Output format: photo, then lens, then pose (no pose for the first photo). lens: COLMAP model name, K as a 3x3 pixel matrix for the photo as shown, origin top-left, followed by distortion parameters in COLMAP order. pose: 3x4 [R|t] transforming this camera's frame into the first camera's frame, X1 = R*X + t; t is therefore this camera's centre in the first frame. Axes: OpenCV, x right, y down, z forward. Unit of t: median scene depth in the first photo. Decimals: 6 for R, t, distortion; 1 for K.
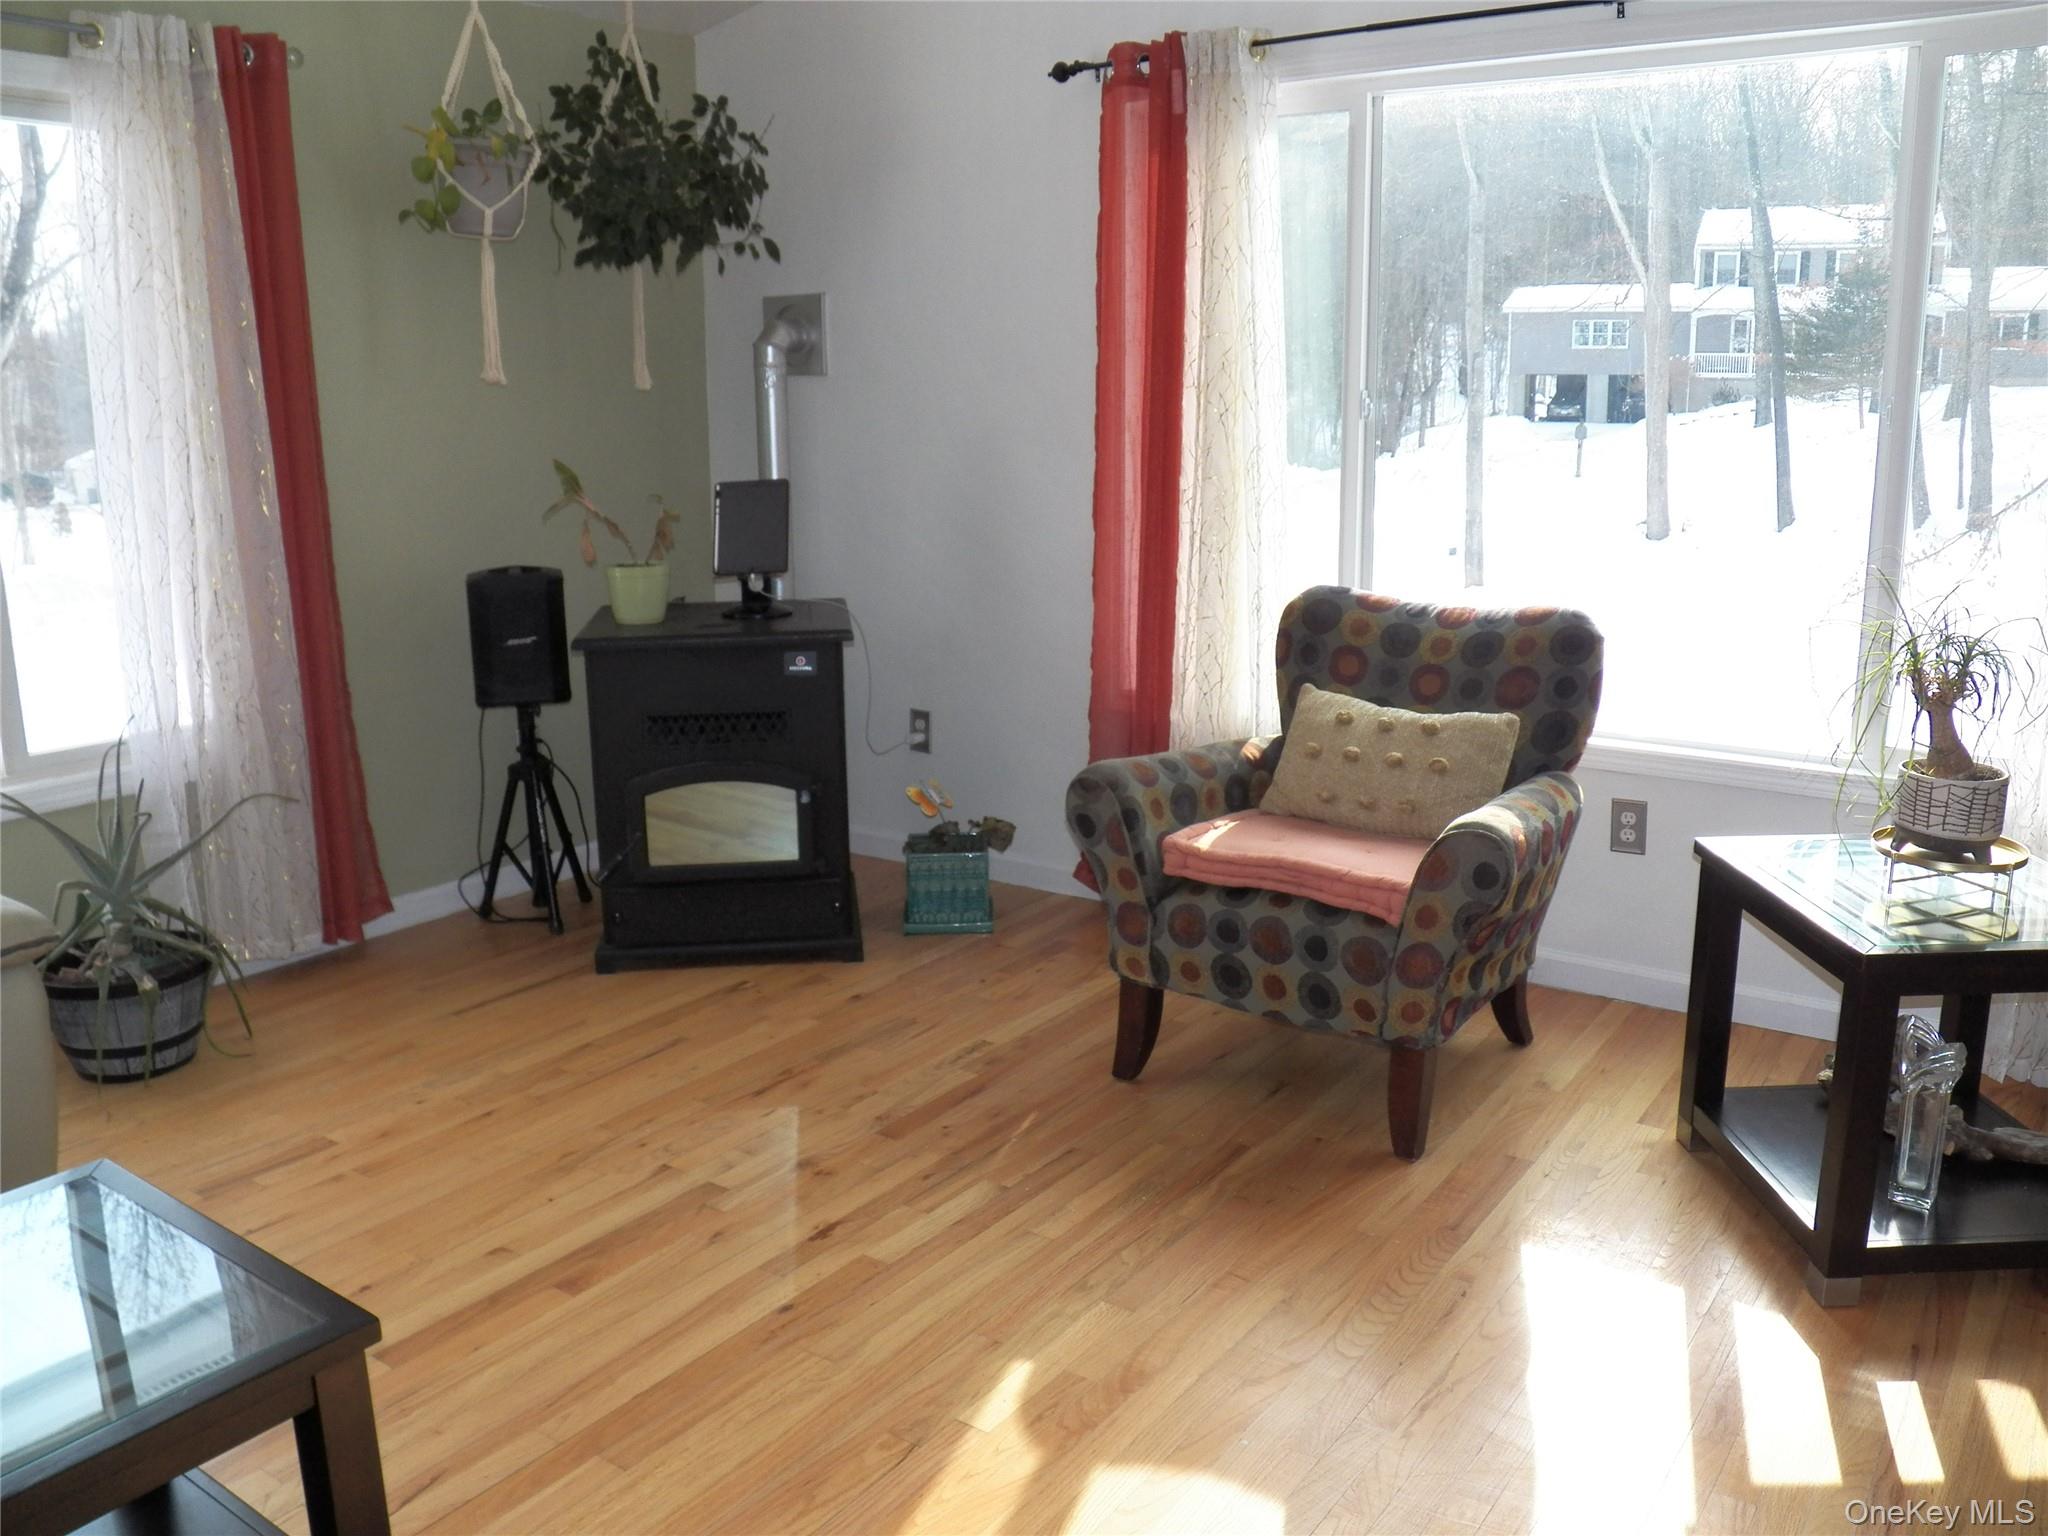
lens RADIAL K [[1670.3, 0, 1024.0], [0, 1670.3, 768.0], [0, 0, 1]] dist [-0.149701, 0.109364]
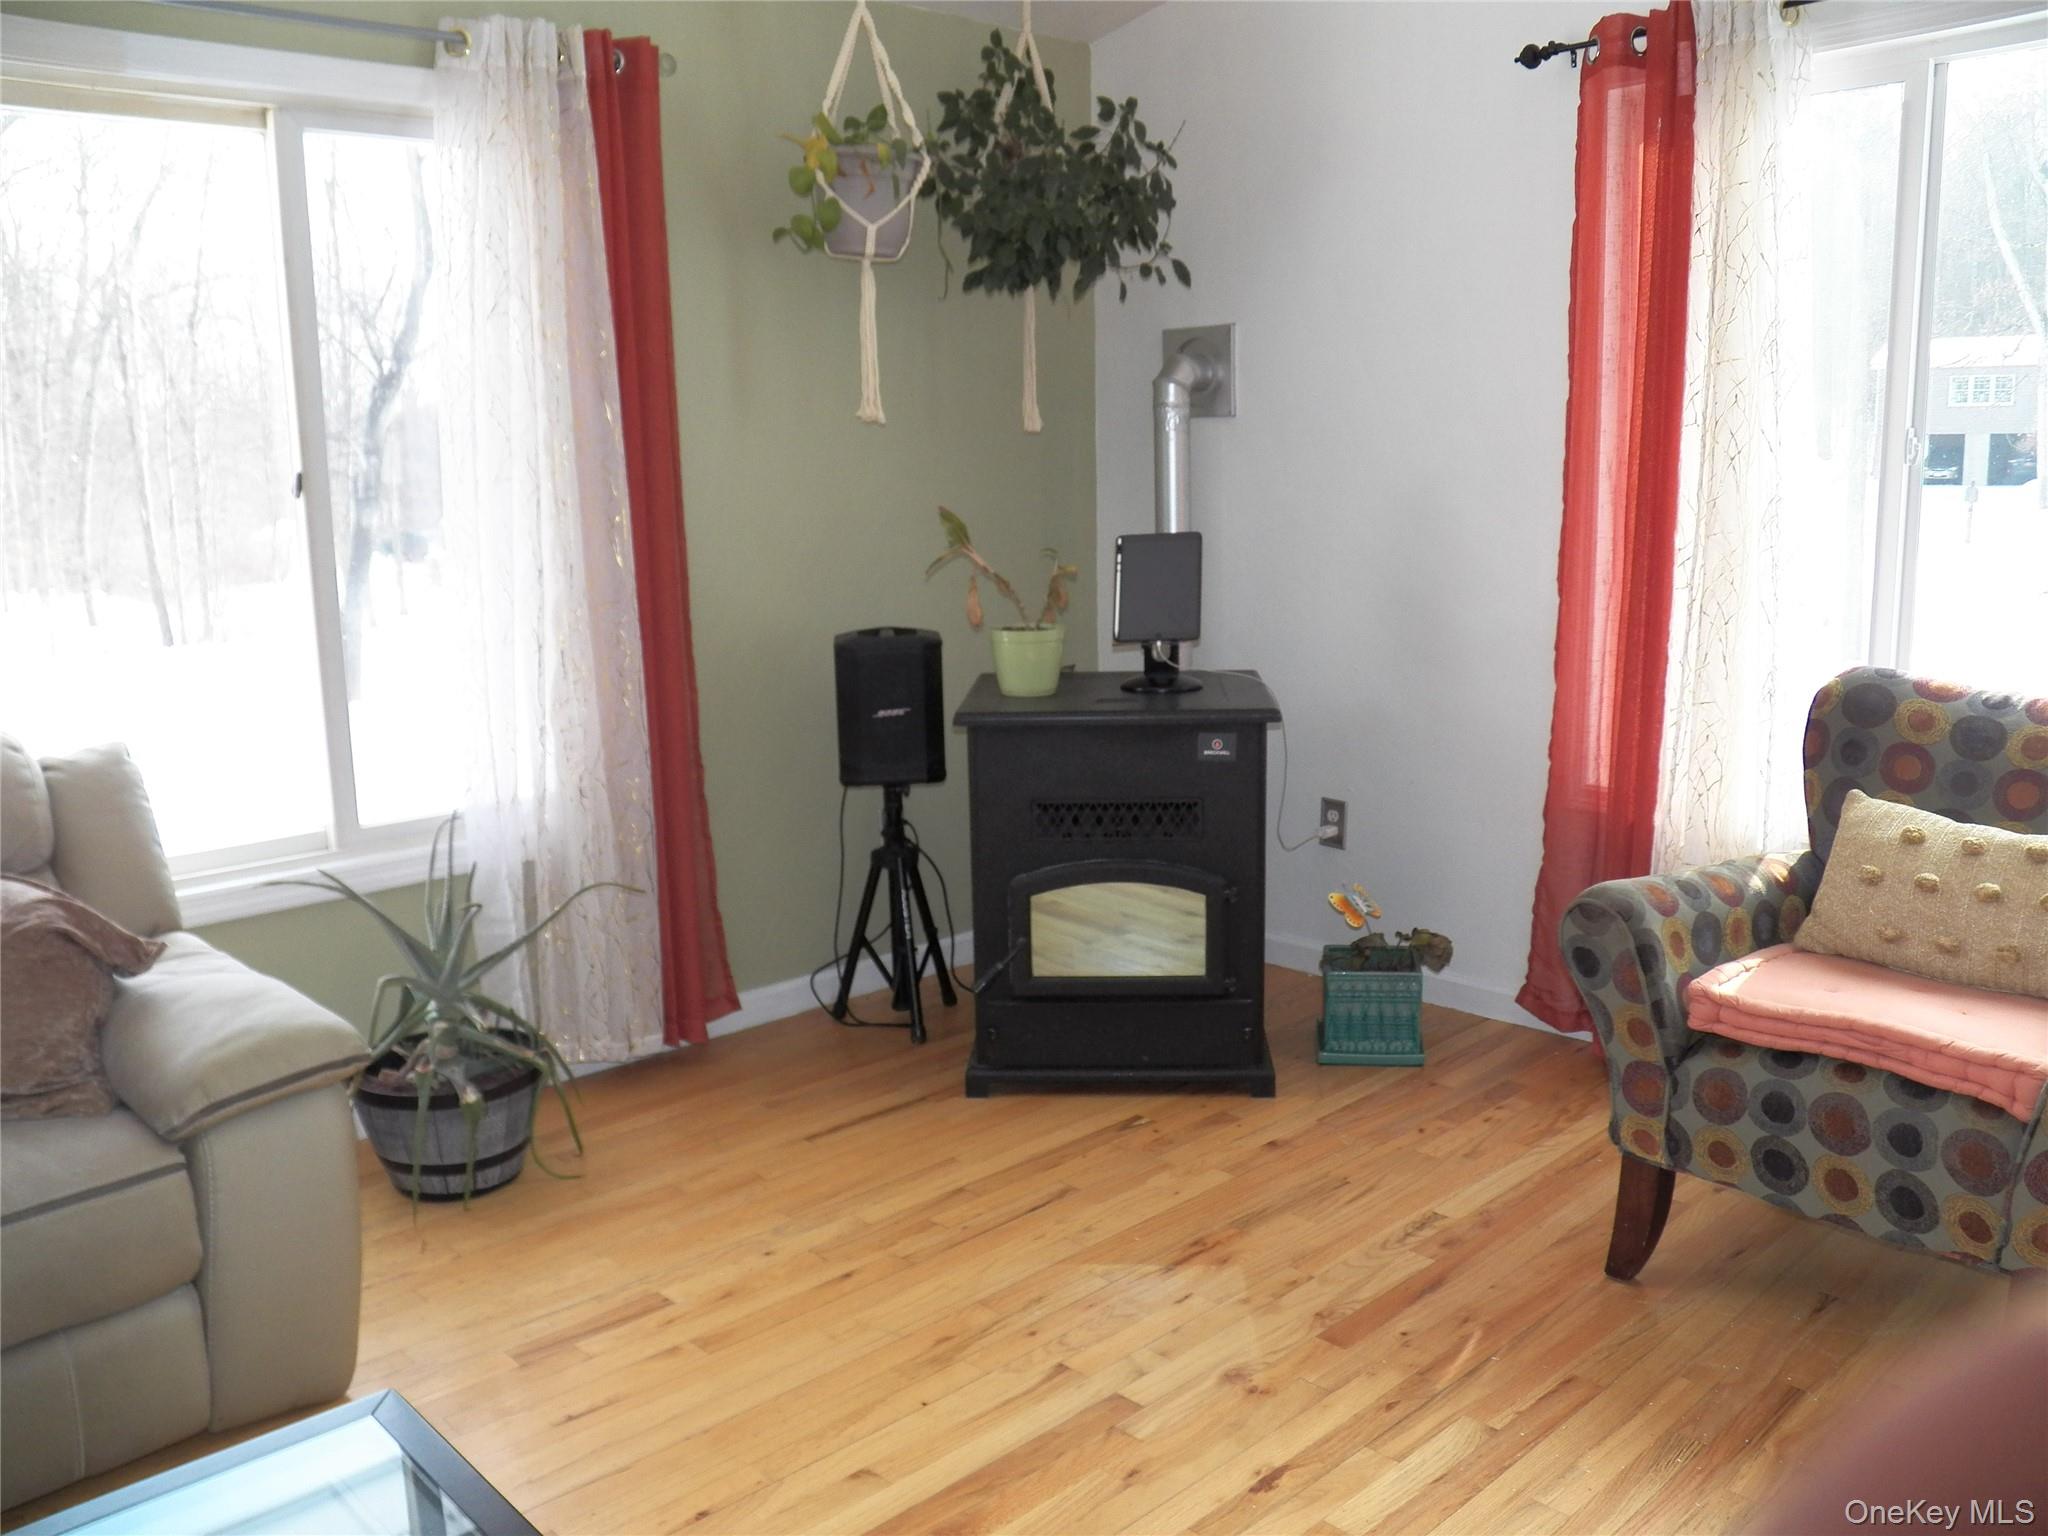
lens RADIAL K [[1670.3, 0, 1024.0], [0, 1670.3, 768.0], [0, 0, 1]] dist [-0.149701, 0.109364]
pose [[0.981220, 0.025048, -0.191261, -0.073431], [-0.032247, 0.998880, -0.034620, -0.020982], [0.190180, 0.040137, 0.980928, 0.156100]]
